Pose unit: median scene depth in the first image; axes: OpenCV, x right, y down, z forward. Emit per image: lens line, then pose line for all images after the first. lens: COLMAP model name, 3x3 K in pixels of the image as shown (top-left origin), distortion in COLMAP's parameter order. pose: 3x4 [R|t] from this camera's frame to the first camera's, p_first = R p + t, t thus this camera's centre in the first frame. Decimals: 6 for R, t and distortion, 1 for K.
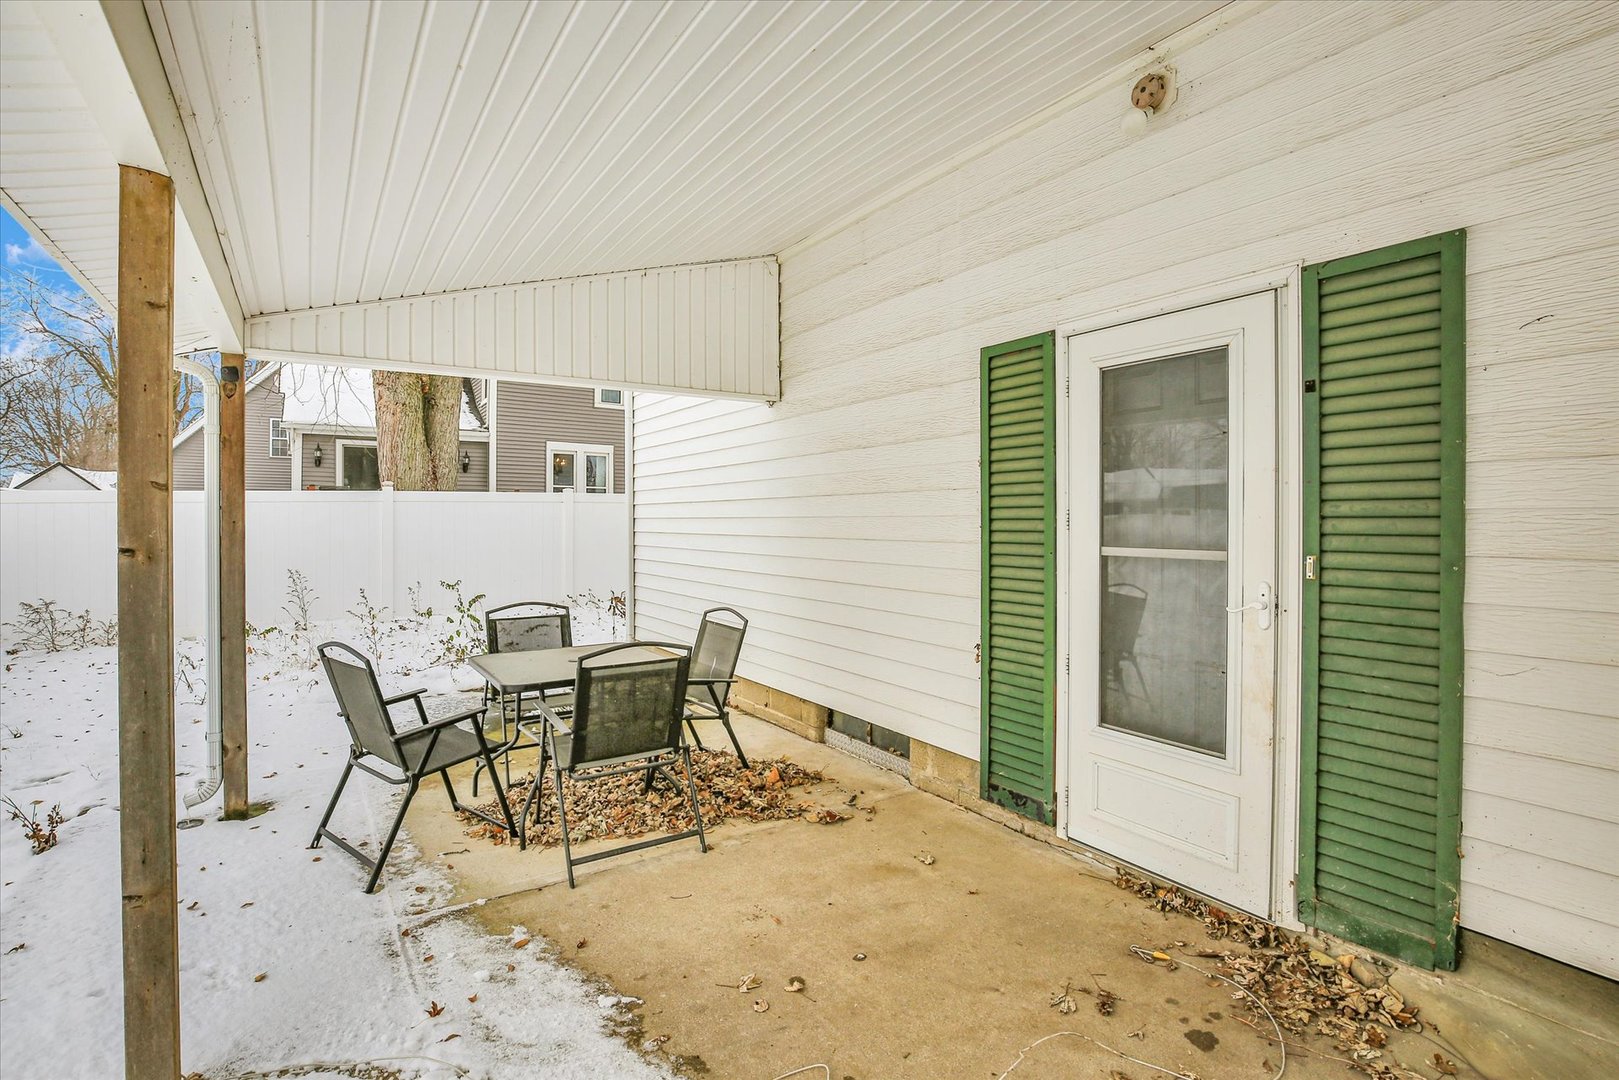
lens RADIAL K [[752.2, 0, 808.4], [0, 752.2, 533.9], [0, 0, 1]] dist [-0.000272, 0.000024]
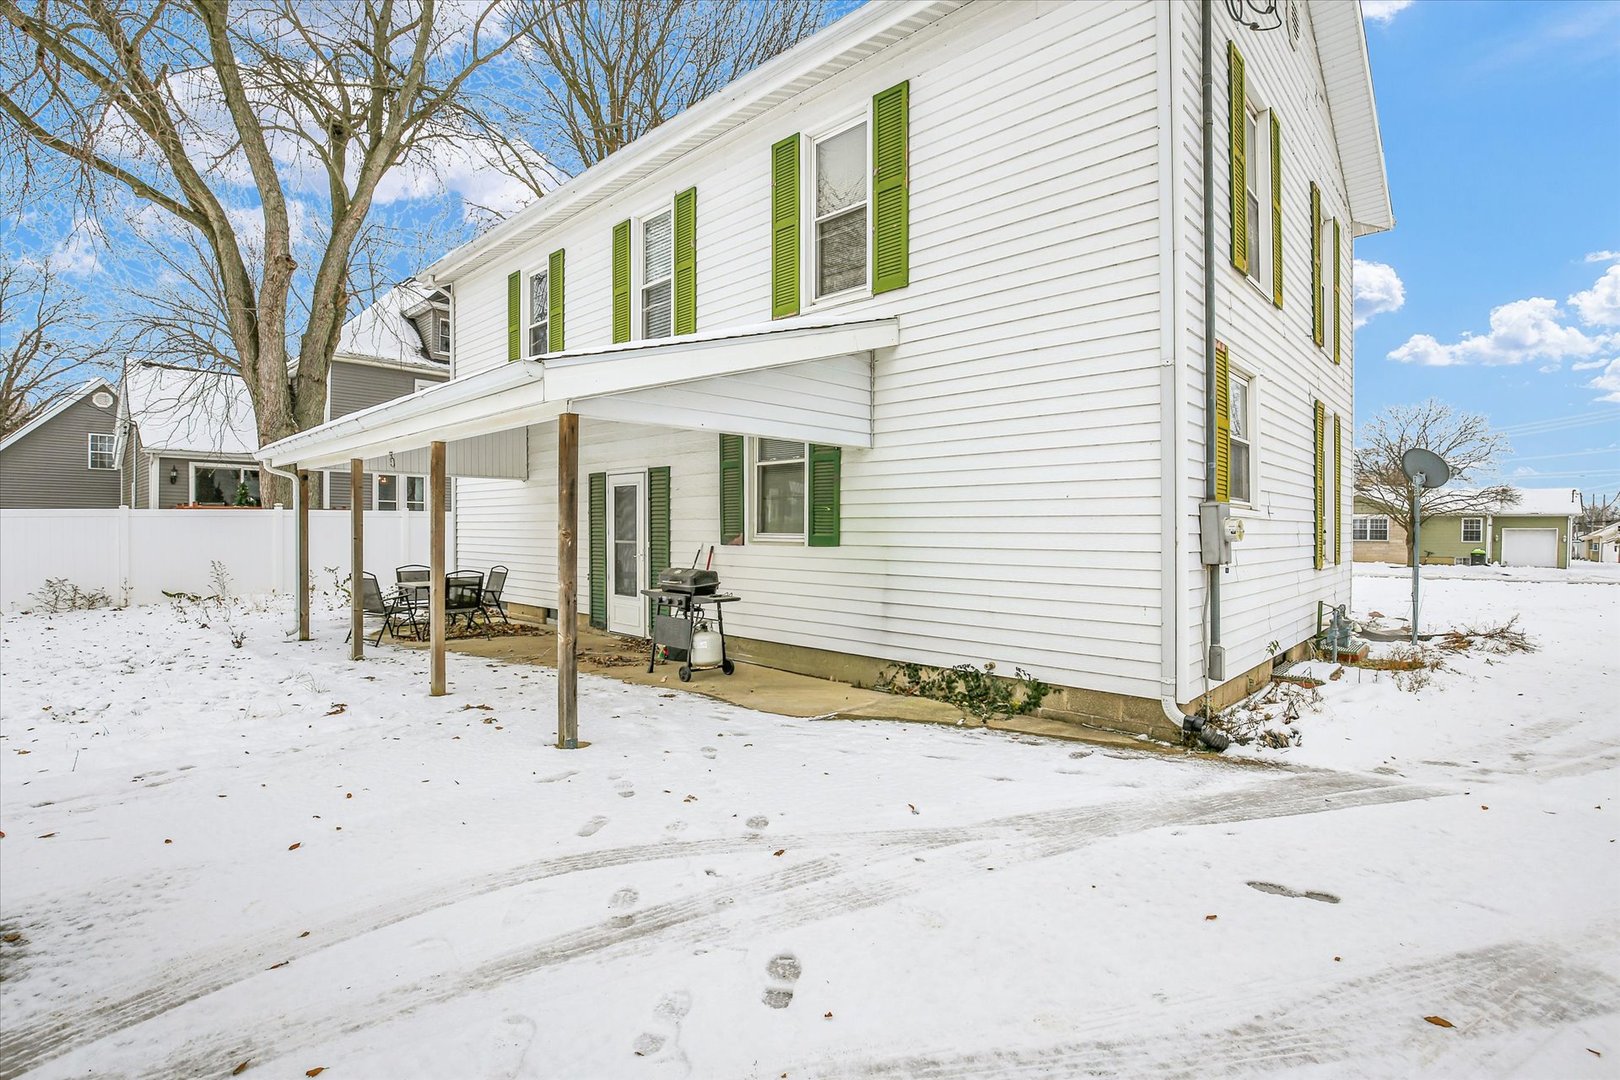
lens RADIAL K [[752.7, 0, 810.9], [0, 752.7, 533.8], [0, 0, 1]] dist [-0.000272, 0.000024]
pose [[0.973968, 0.001887, 0.226676, 0.406004], [0.000220, 0.999957, -0.009271, 0.016409], [-0.226684, 0.009079, 0.973926, -2.069100]]
